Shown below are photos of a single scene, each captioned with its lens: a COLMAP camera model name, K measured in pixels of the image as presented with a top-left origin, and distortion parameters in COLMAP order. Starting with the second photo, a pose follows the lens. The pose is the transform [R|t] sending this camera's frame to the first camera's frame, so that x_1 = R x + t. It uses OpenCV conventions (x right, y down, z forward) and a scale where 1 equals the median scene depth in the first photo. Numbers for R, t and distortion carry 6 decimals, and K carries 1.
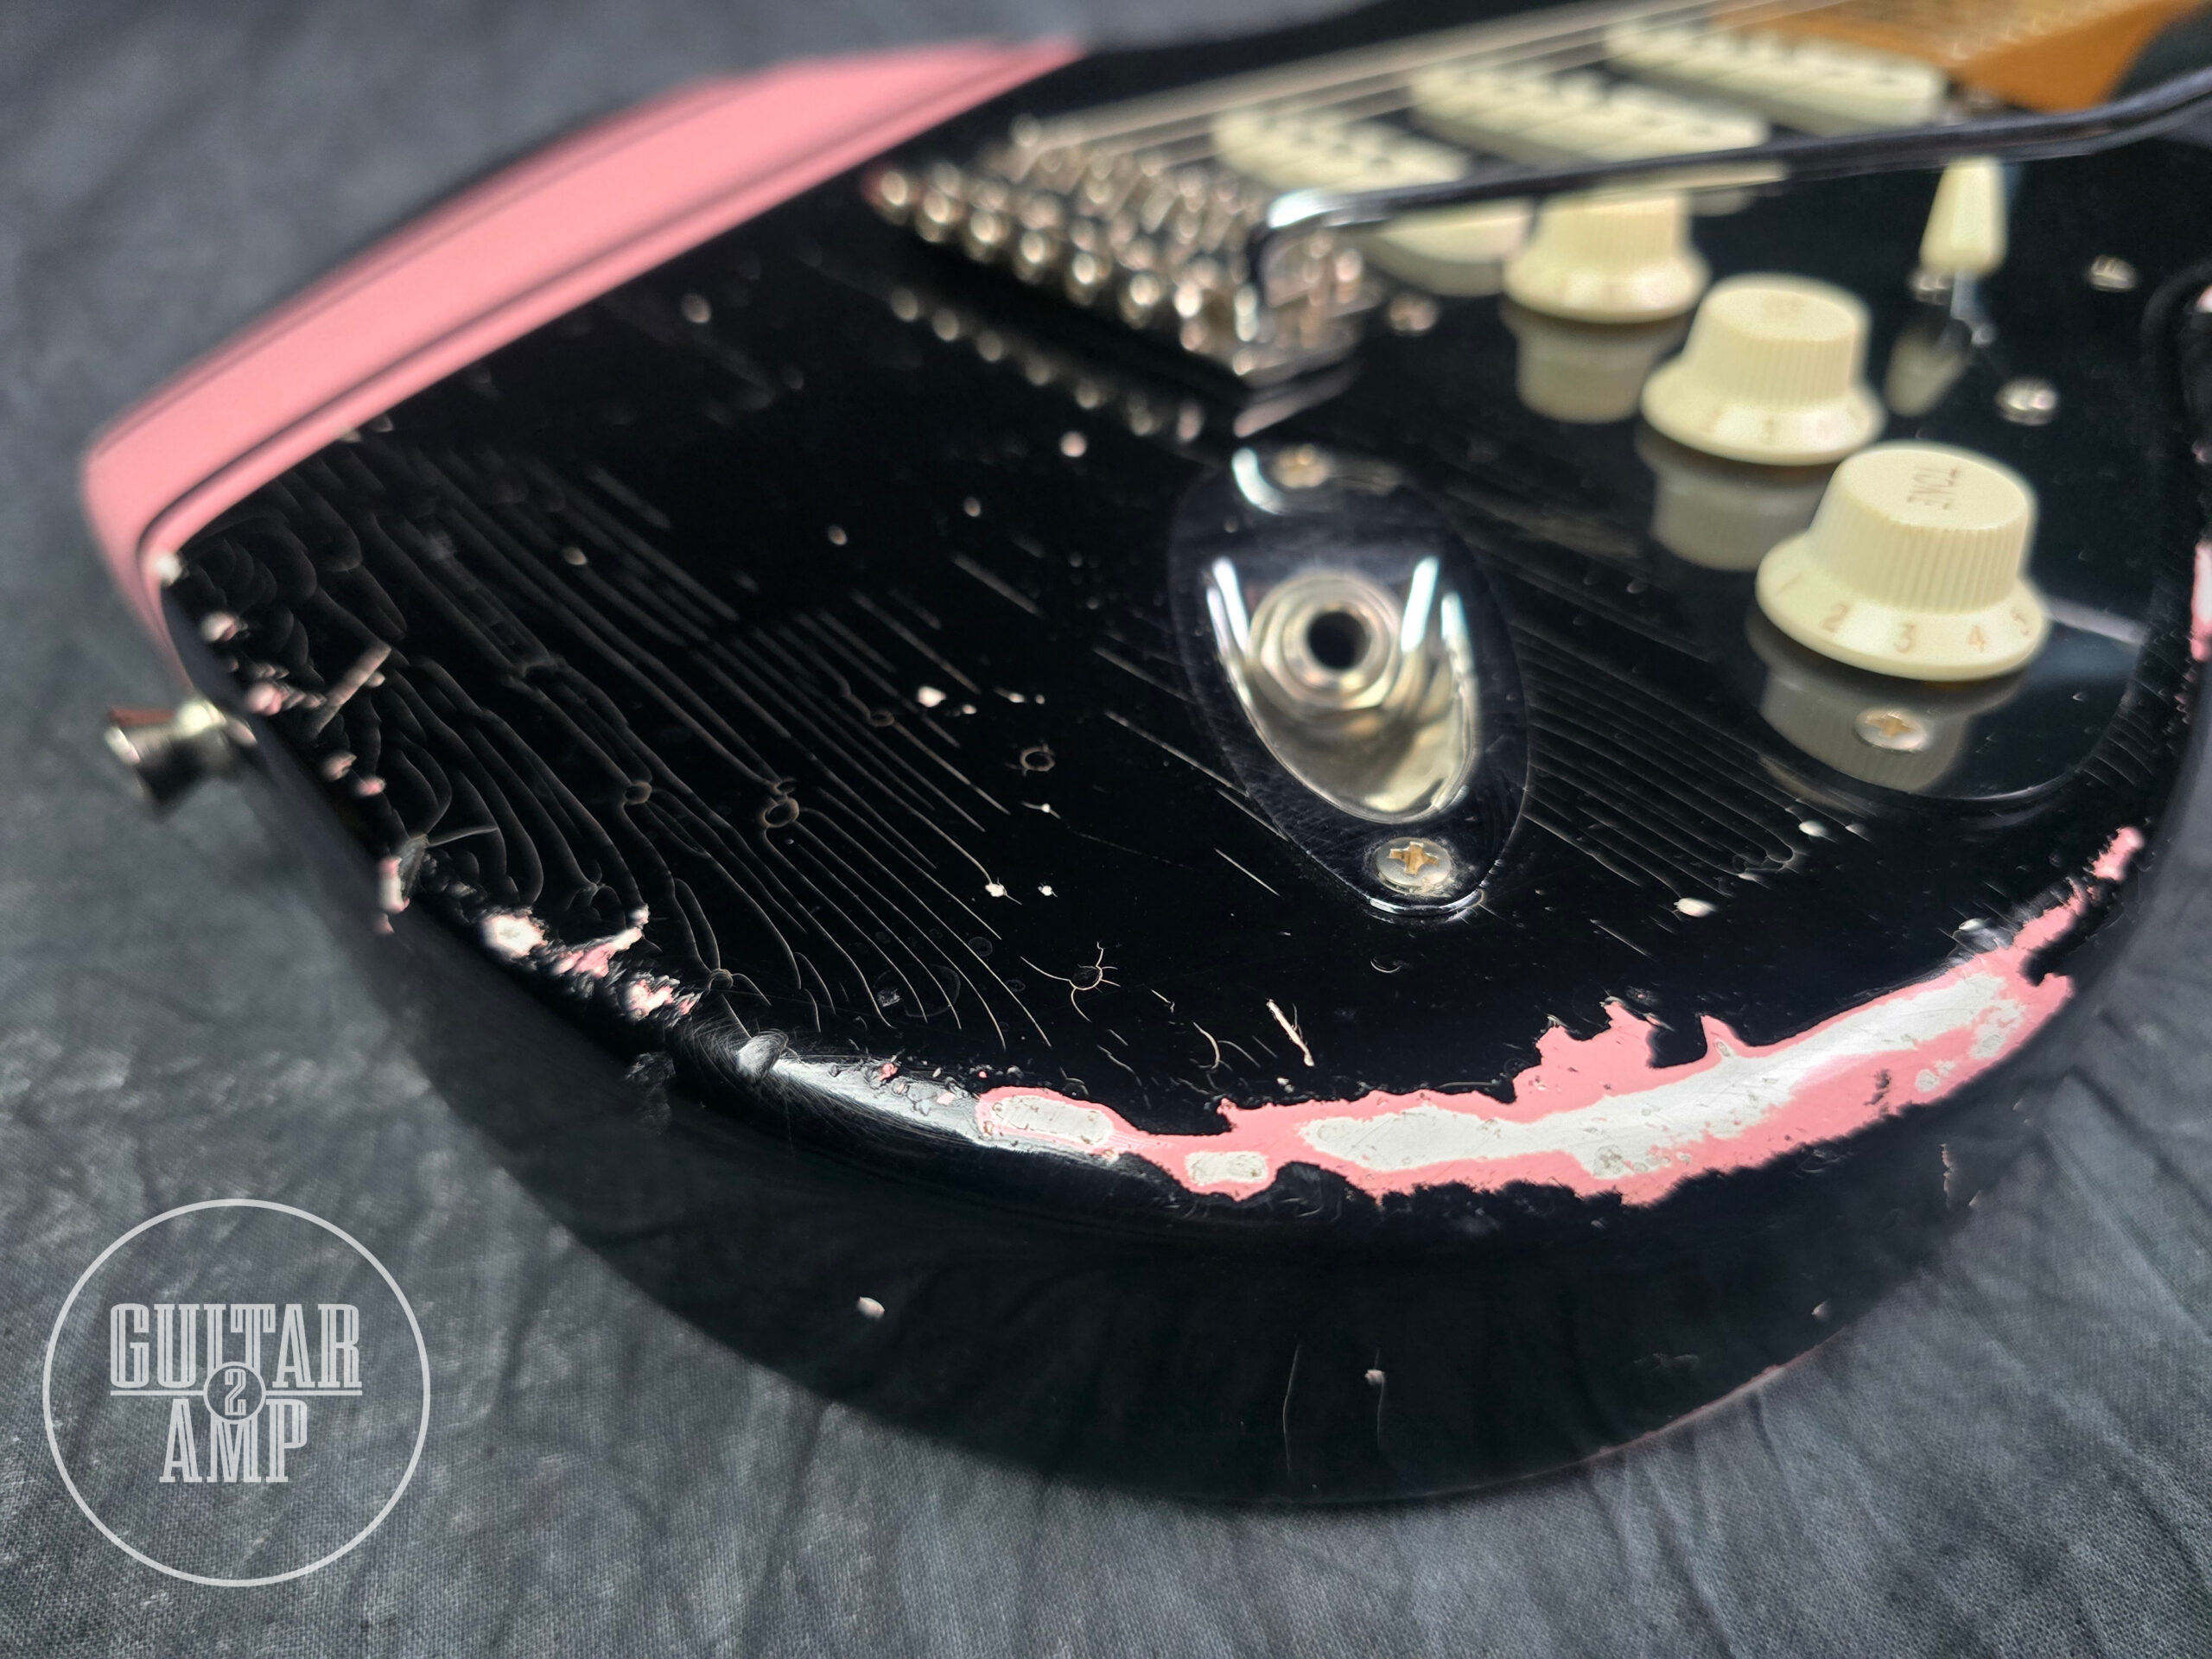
lens RADIAL K [[1542.1, 0, 1106.2], [0, 1542.1, 916.0], [0, 0, 1]] dist [-0.043436, -0.002320]
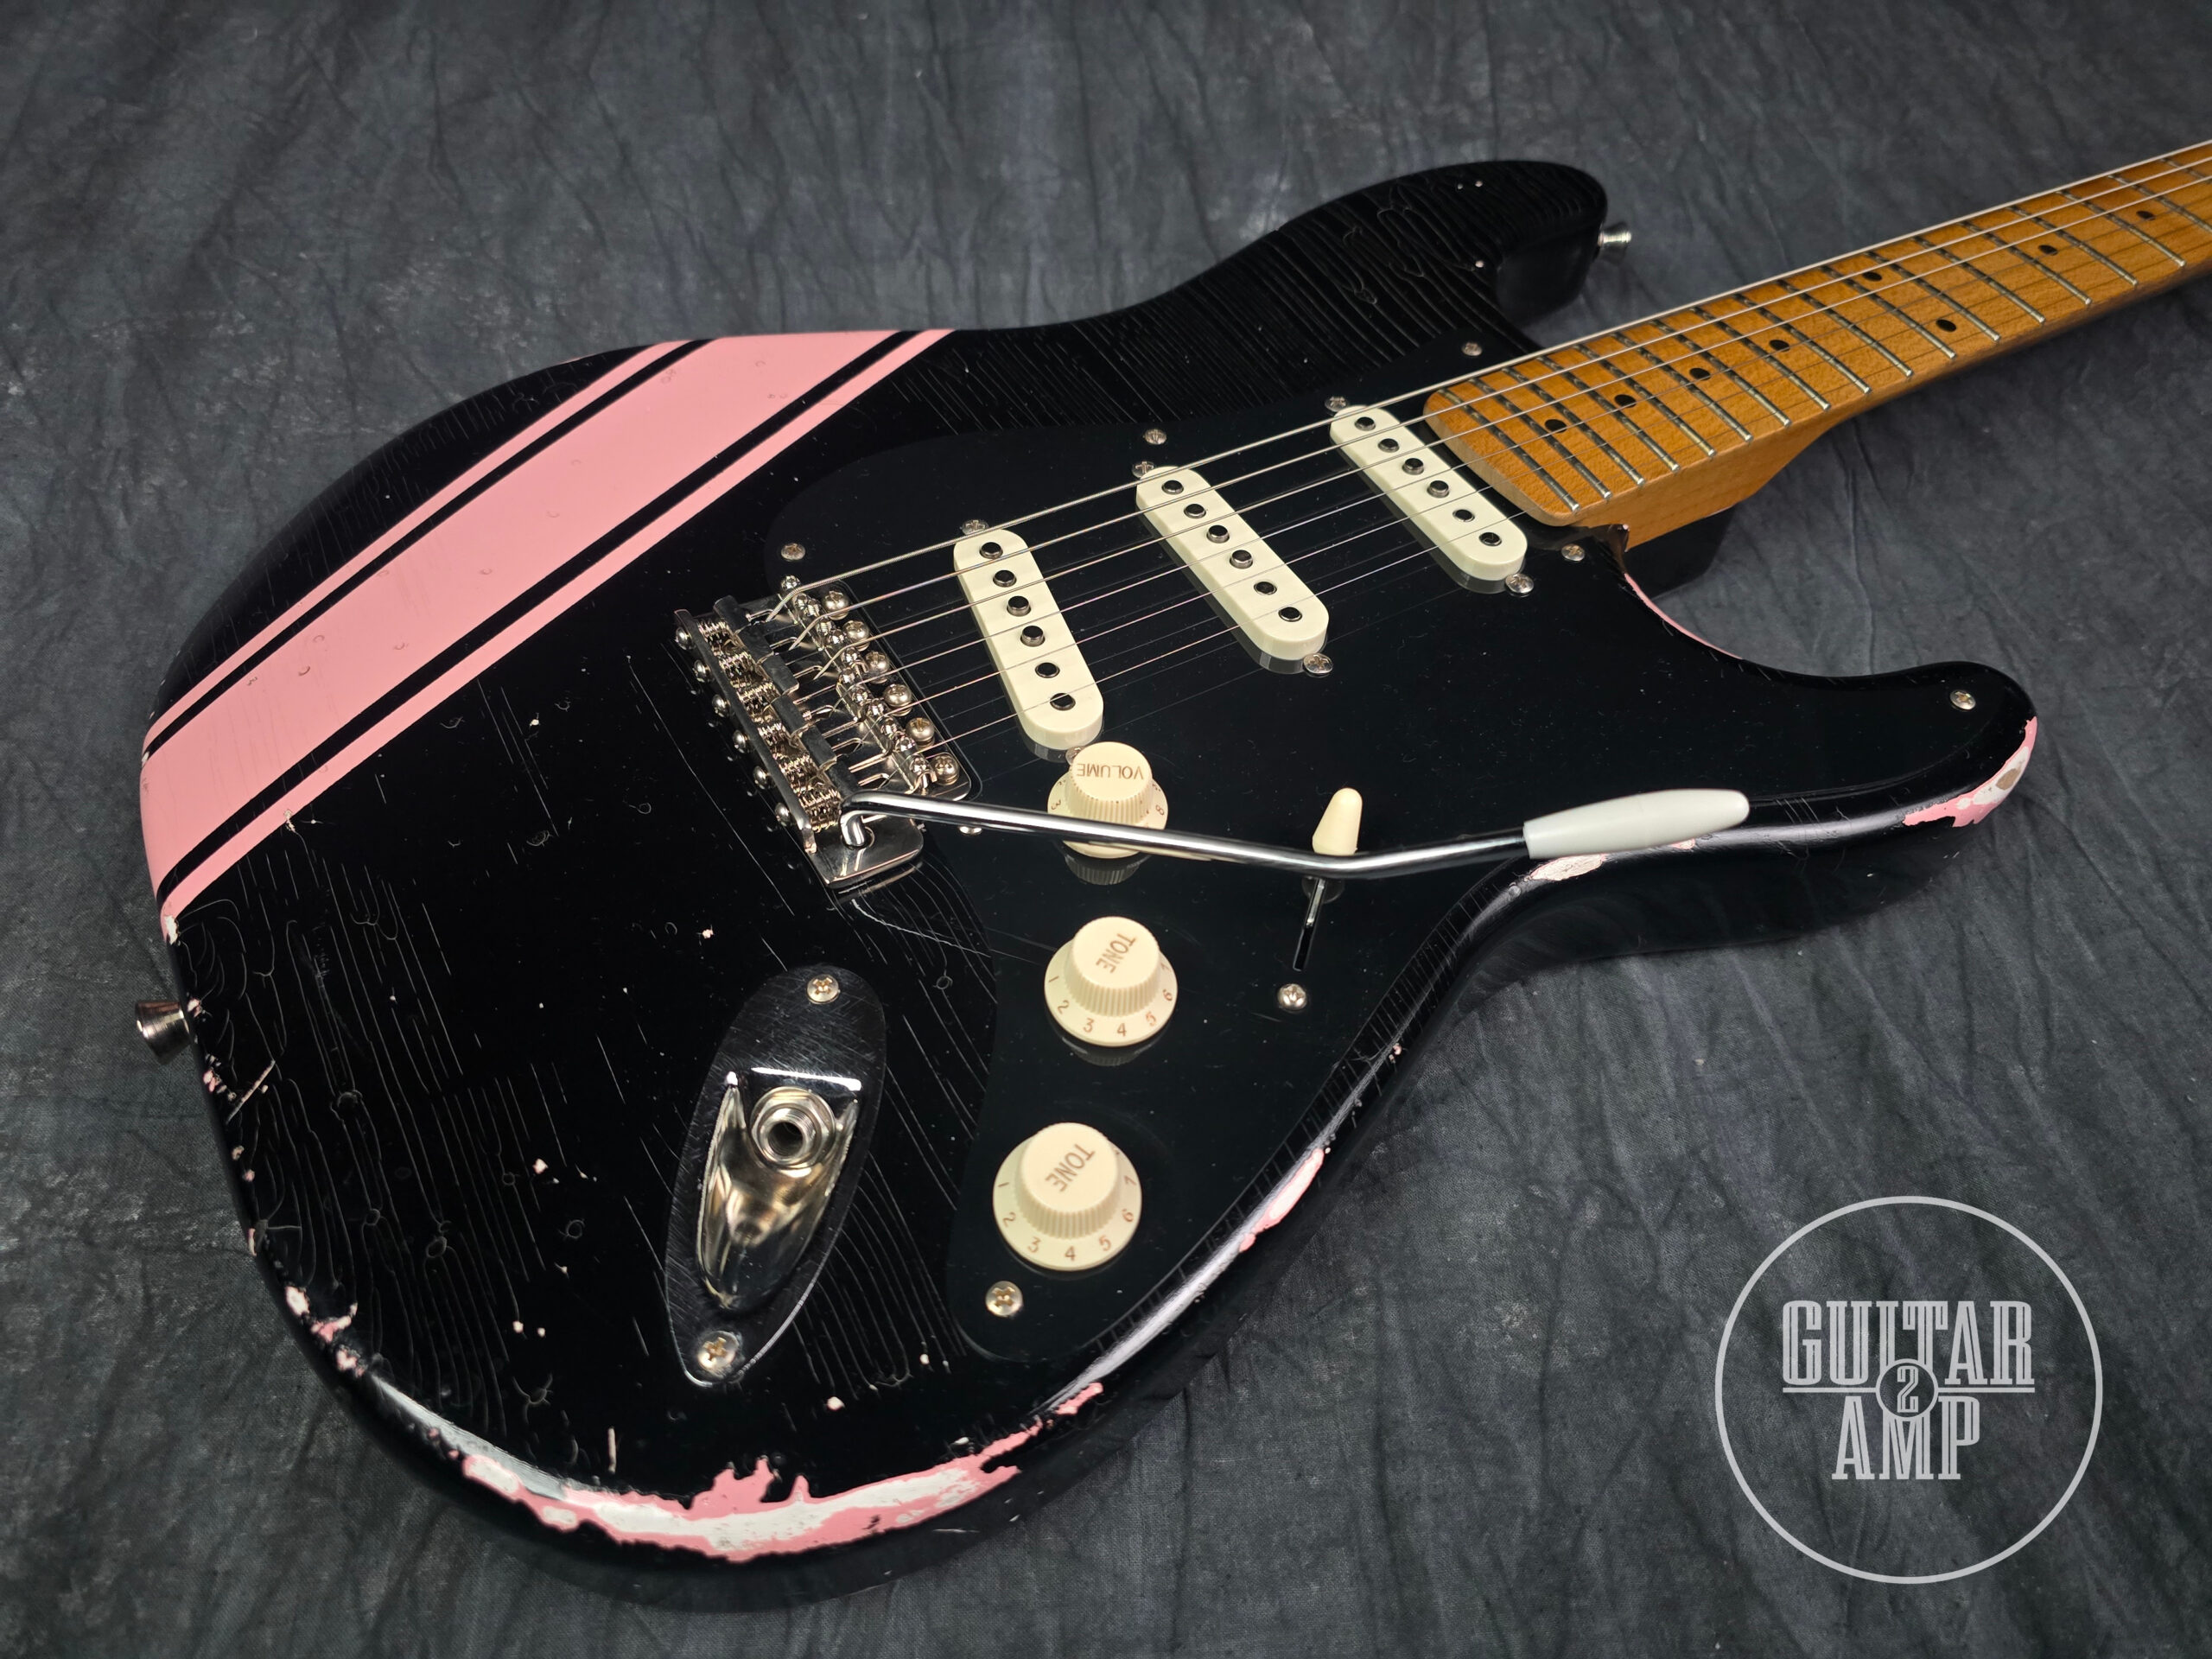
lens RADIAL K [[1521.1, 0, 1134.8], [0, 1521.1, 819.3], [0, 0, 1]] dist [0.043374, -0.053285]
pose [[0.983412, 0.173008, -0.054492, 0.724382], [-0.157084, 0.962526, 0.221063, -1.234727], [0.090696, -0.208836, 0.973736, -0.787270]]
